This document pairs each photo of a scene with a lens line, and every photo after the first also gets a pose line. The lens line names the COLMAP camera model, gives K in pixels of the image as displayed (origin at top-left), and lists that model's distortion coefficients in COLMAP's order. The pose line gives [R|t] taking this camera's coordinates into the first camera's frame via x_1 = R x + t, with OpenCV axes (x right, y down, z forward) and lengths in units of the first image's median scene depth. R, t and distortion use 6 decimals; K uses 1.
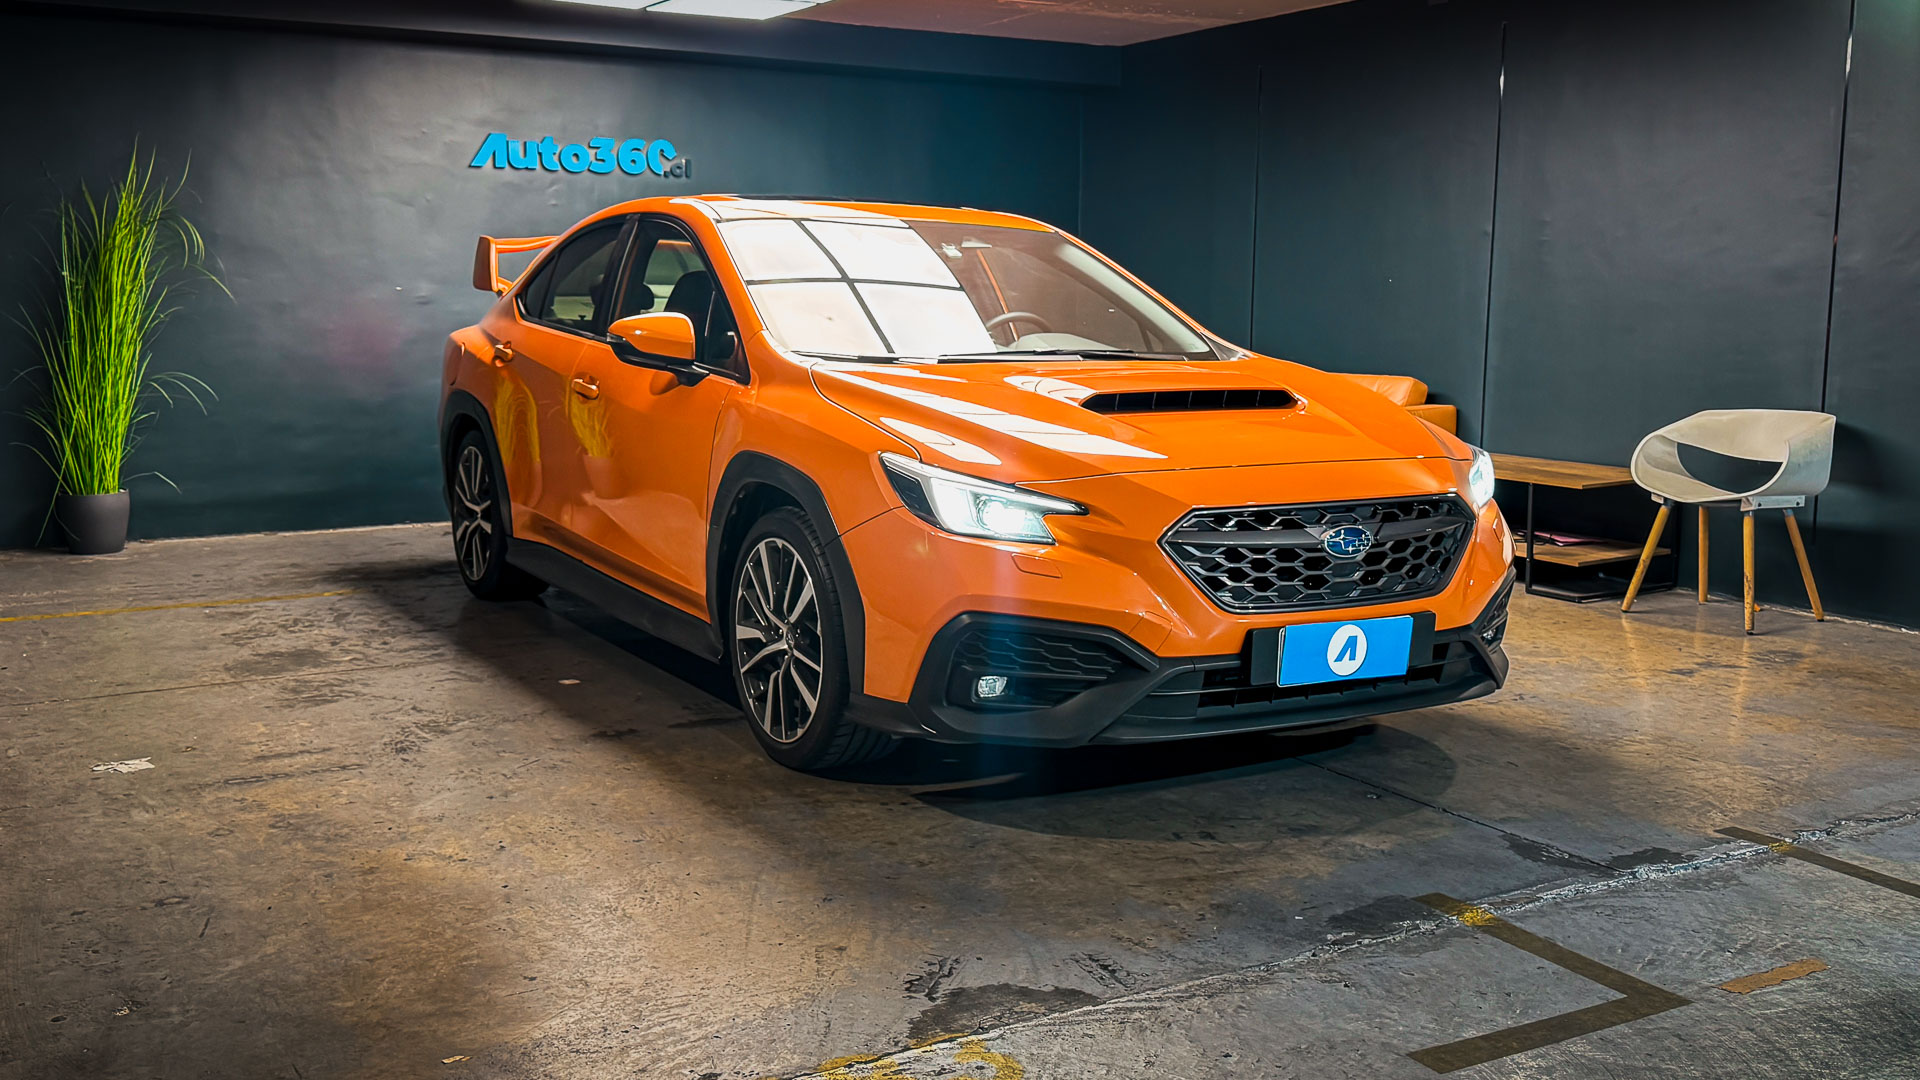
lens RADIAL K [[1650.9, 0, 965.8], [0, 1650.9, 528.2], [0, 0, 1]] dist [0.144743, -0.275048]
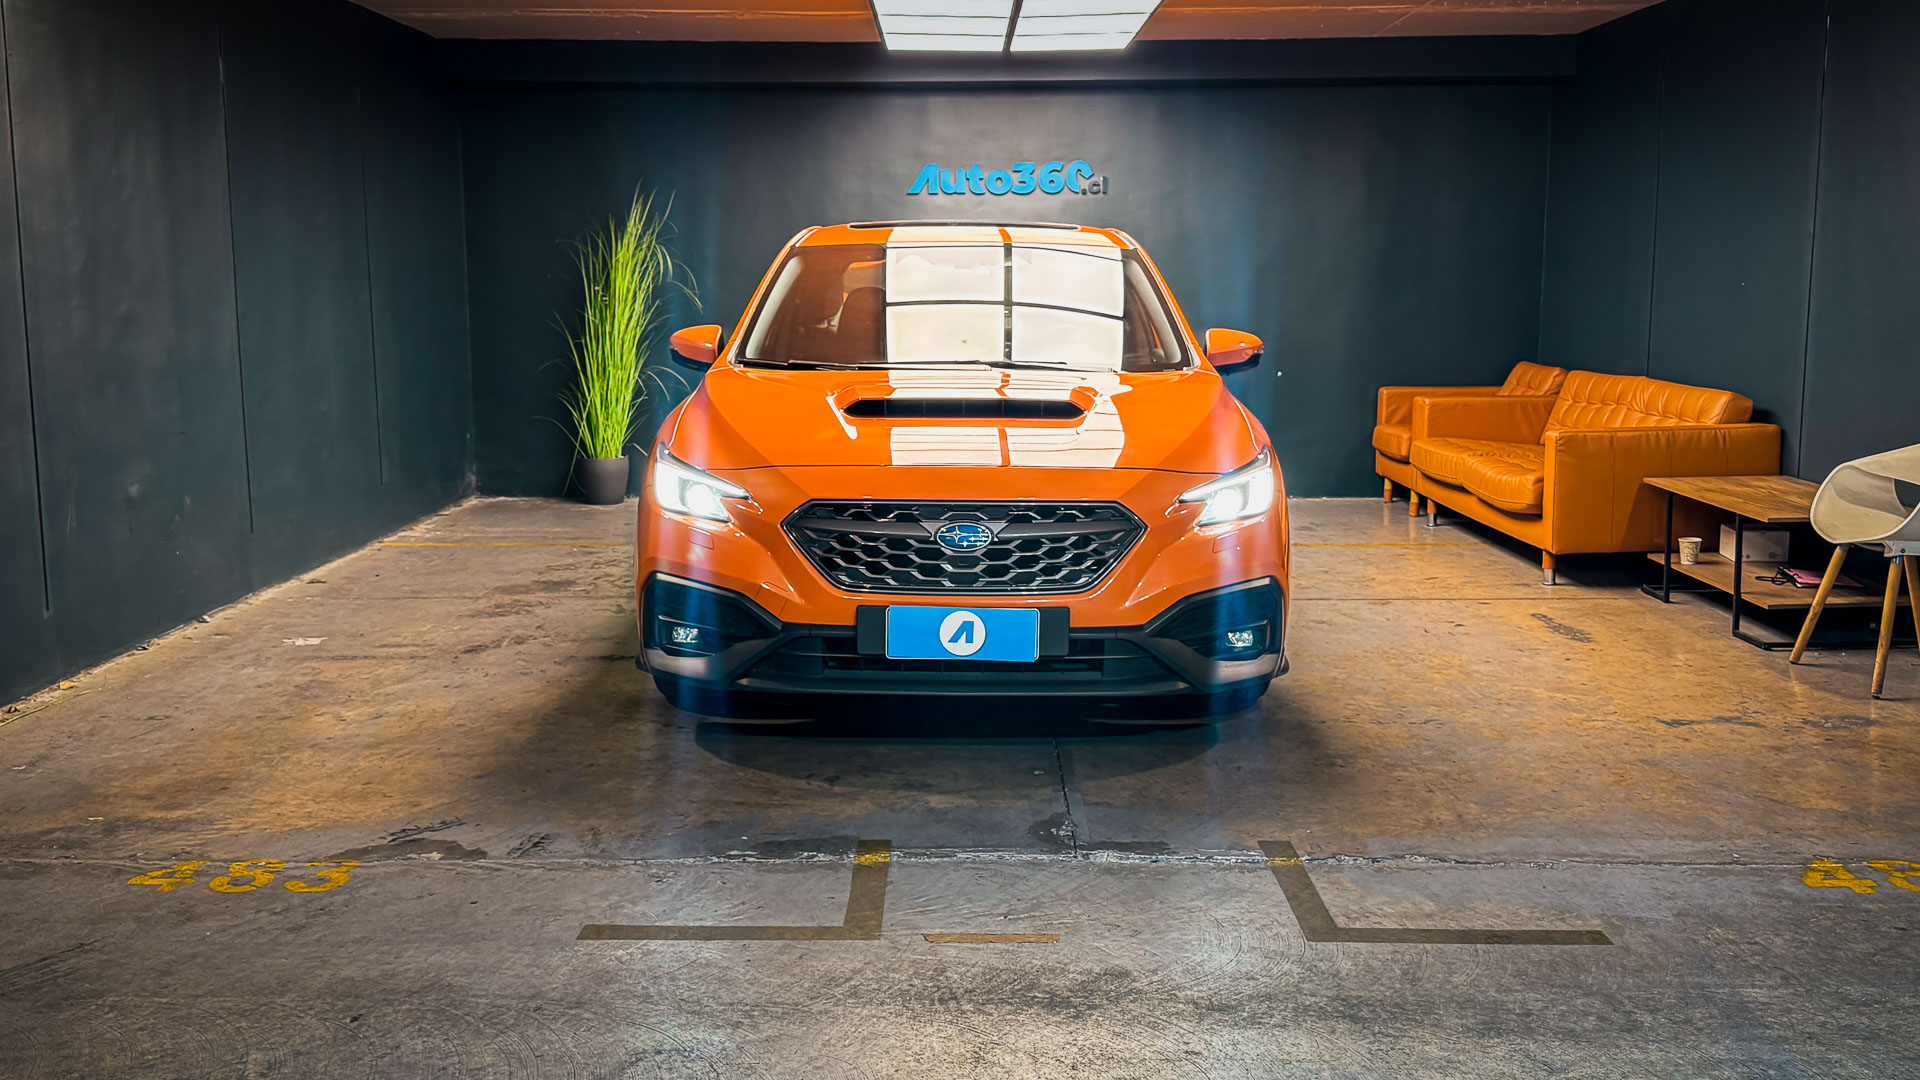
lens RADIAL K [[1650.9, 0, 965.8], [0, 1650.9, 528.2], [0, 0, 1]] dist [0.144743, -0.275048]
pose [[0.878401, 0.063910, -0.473631, 0.777654], [-0.062652, 0.997865, 0.018453, -0.019078], [0.473799, 0.013465, 0.880530, 0.014011]]
